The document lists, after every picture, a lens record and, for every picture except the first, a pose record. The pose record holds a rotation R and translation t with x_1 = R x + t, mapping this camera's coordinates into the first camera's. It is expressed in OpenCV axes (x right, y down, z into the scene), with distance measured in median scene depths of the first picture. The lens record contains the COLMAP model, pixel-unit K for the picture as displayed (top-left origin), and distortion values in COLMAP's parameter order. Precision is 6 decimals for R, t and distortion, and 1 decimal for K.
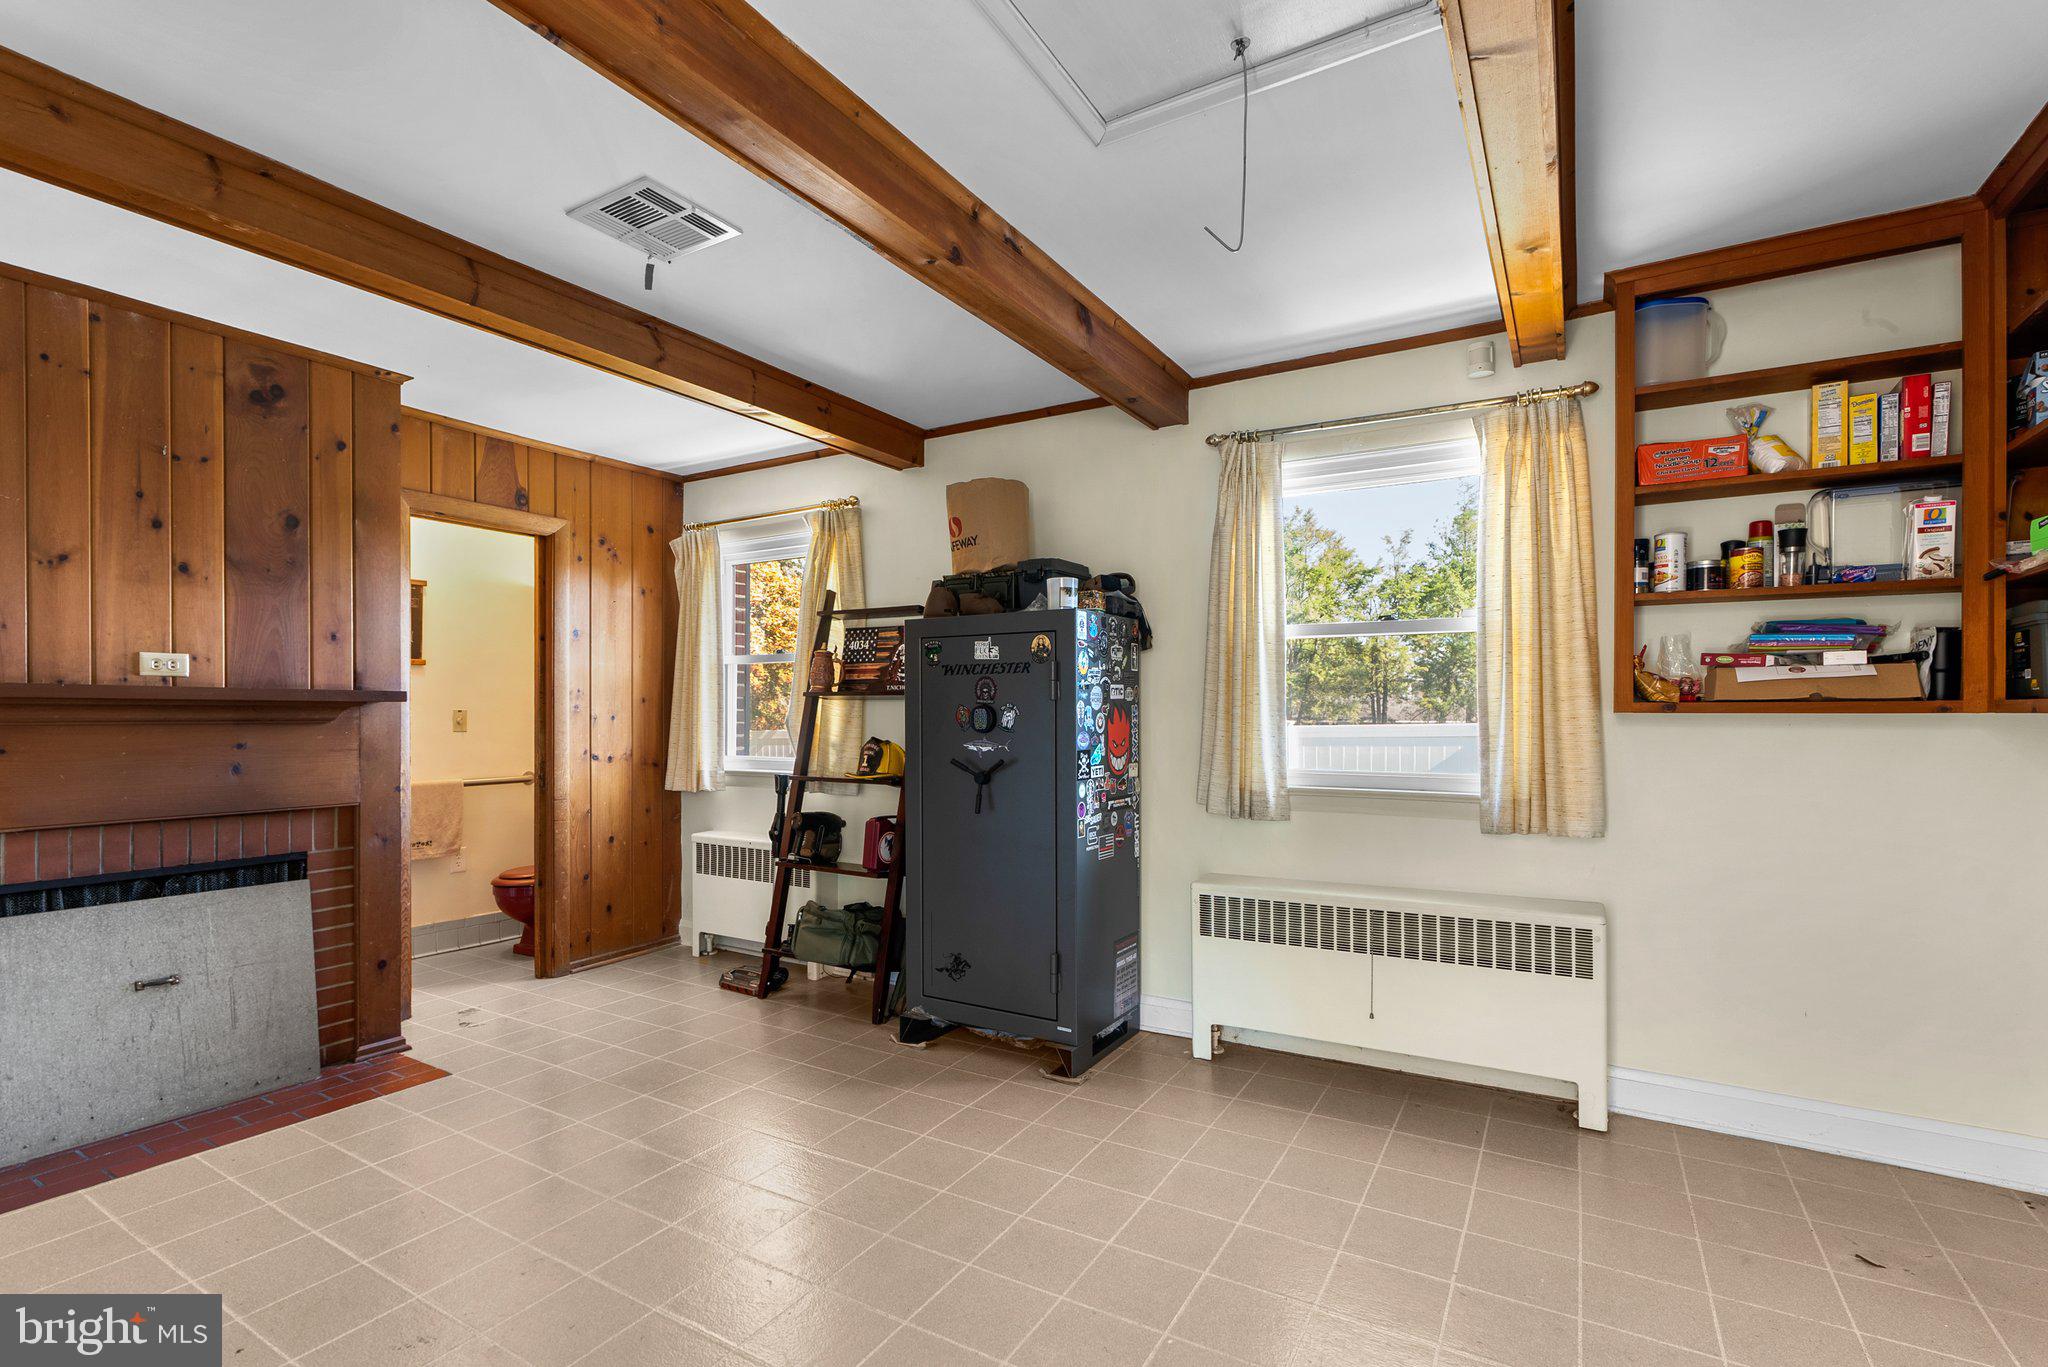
lens RADIAL K [[932.1, 0, 1026.4], [0, 932.1, 714.7], [0, 0, 1]] dist [-0.012027, 0.003907]
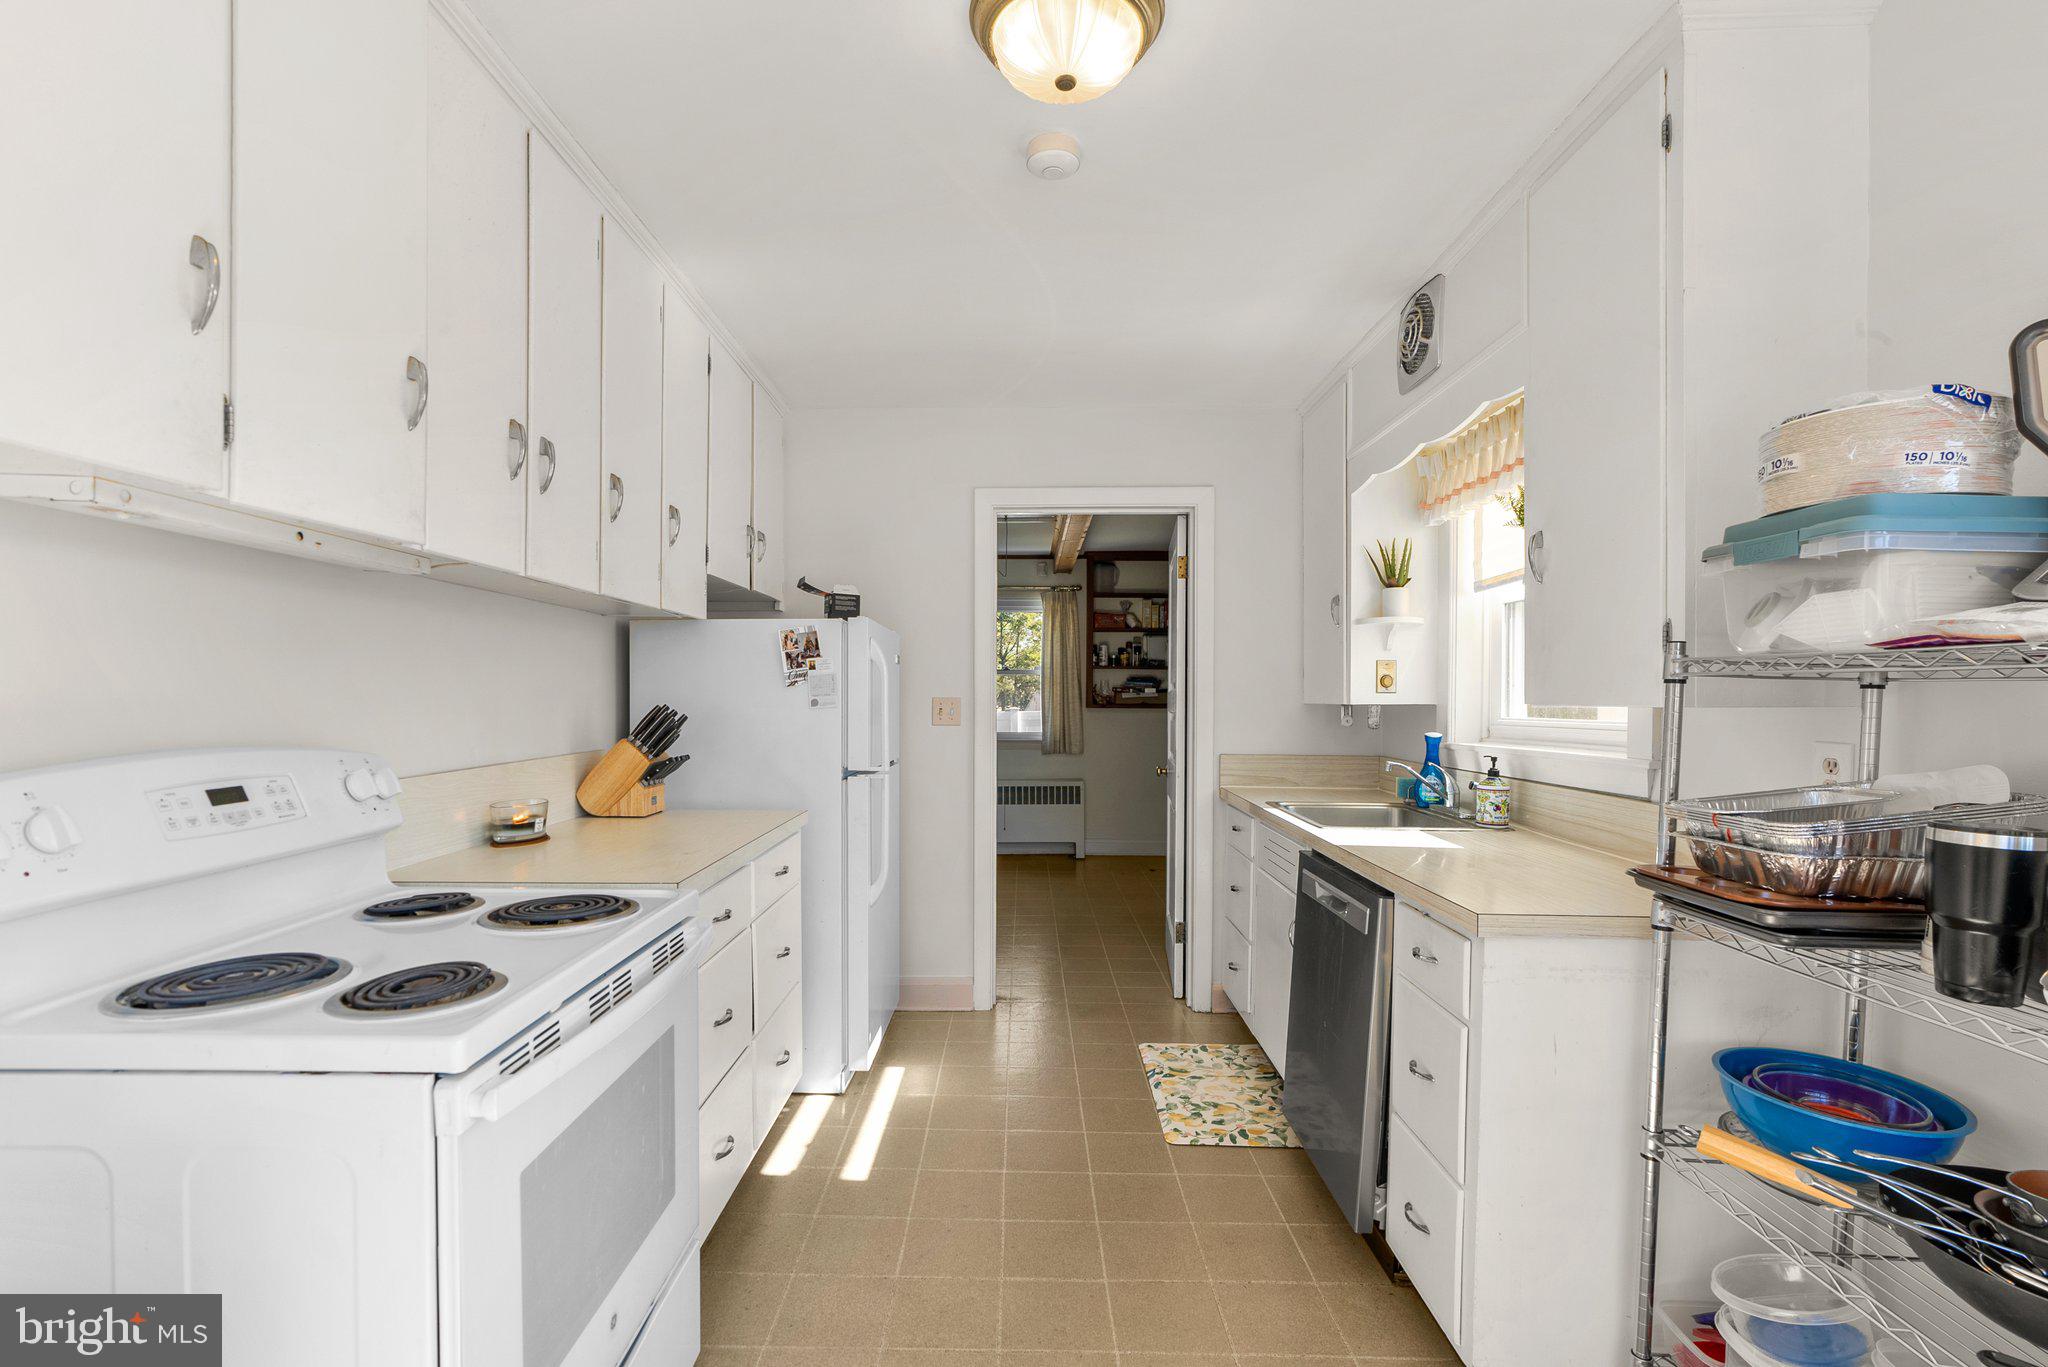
lens RADIAL K [[932.1, 0, 1022.9], [0, 932.1, 692.2], [0, 0, 1]] dist [-0.012027, 0.003907]
pose [[0.852132, 0.001621, 0.523324, -1.000542], [-0.000871, 0.999998, -0.001678, -0.044335], [-0.523325, 0.000974, 0.852132, -1.291160]]
